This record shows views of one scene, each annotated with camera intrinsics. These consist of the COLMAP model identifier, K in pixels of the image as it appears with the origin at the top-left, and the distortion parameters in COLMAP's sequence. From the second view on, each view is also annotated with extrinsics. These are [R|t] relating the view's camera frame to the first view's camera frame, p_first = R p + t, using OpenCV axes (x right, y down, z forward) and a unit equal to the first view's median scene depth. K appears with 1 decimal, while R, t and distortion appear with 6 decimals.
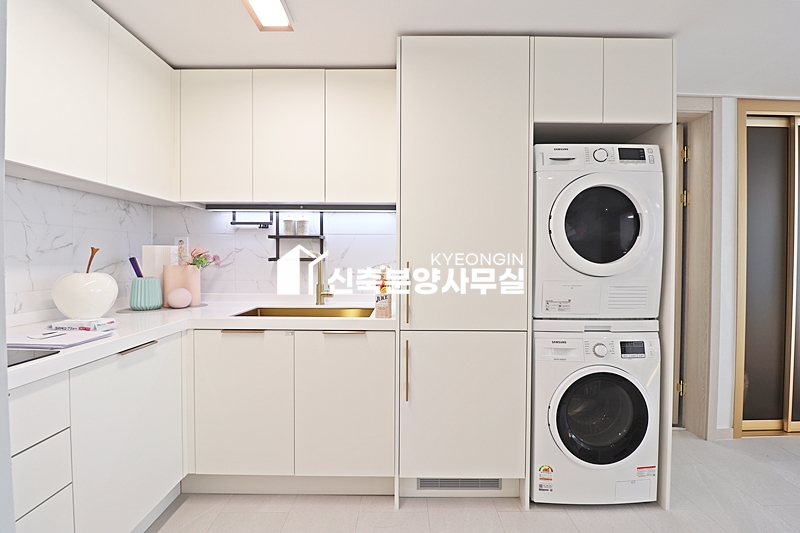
lens RADIAL K [[375.0, 0, 397.6], [0, 375.0, 263.1], [0, 0, 1]] dist [-0.010766, -0.000366]
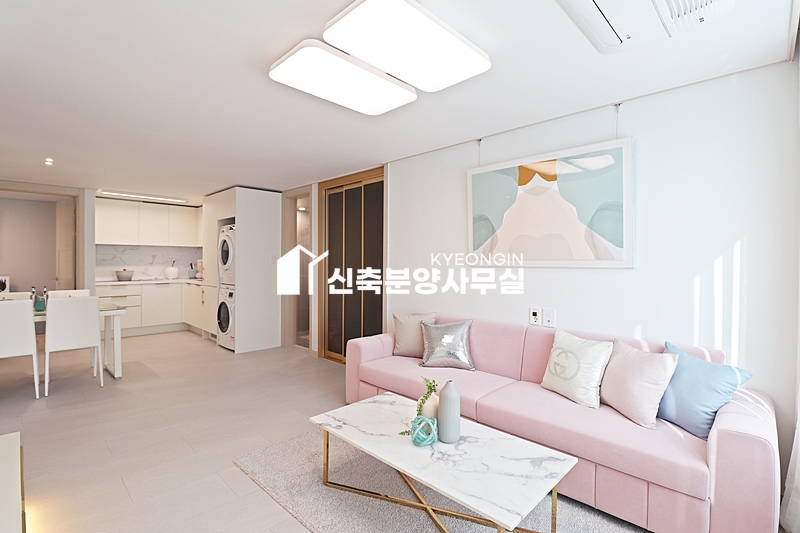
lens RADIAL K [[375.0, 0, 397.6], [0, 375.0, 263.1], [0, 0, 1]] dist [-0.010766, -0.000366]
pose [[0.712413, 0.002517, -0.701755, 3.646223], [-0.011177, 0.999907, -0.007760, -0.012185], [0.701671, 0.013371, 0.712376, -0.161306]]
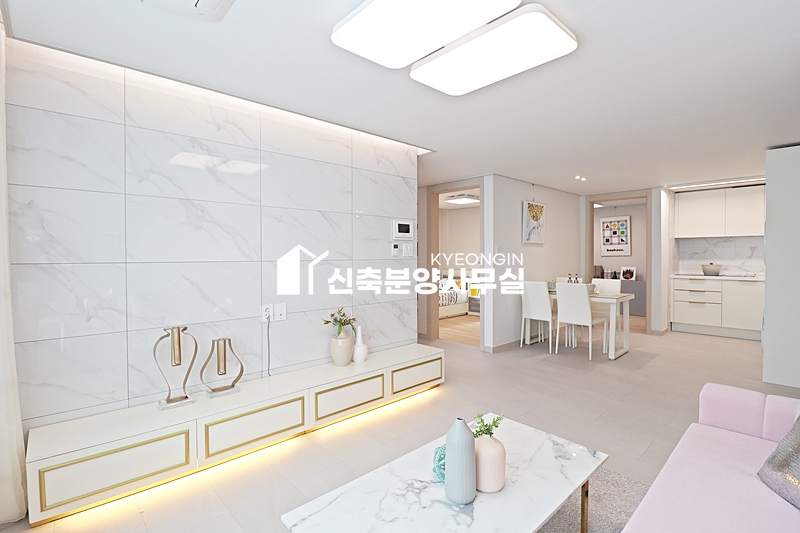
lens RADIAL K [[375.0, 0, 397.6], [0, 375.0, 263.1], [0, 0, 1]] dist [-0.010766, -0.000366]
pose [[-0.734569, 0.014891, -0.678370, 3.623996], [-0.004690, 0.999624, 0.027022, -0.029633], [0.678517, 0.023031, -0.734223, 1.109113]]
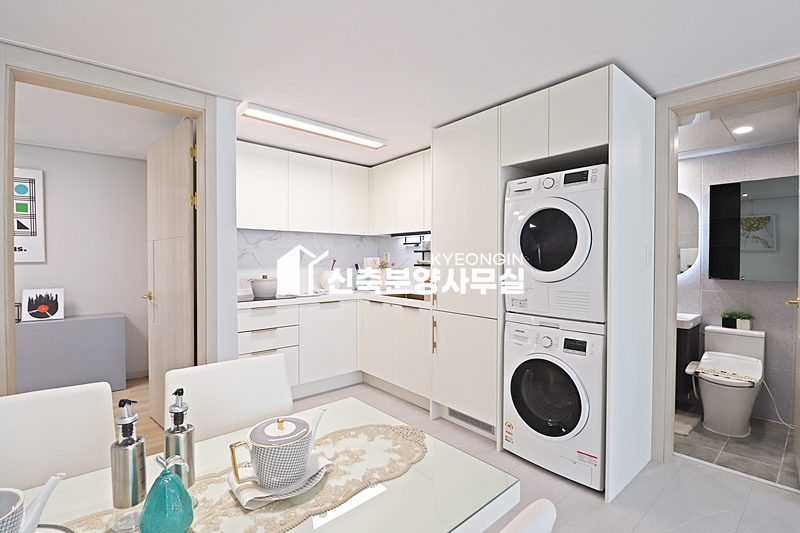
lens RADIAL K [[361.6, 0, 400.0], [0, 361.6, 263.1], [0, 0, 1]] dist [-0.003136, -0.000409]
pose [[0.653364, 0.003883, -0.757034, 1.112718], [-0.008747, 0.999959, -0.002420, -0.018970], [0.756993, 0.008203, 0.653371, -0.140871]]
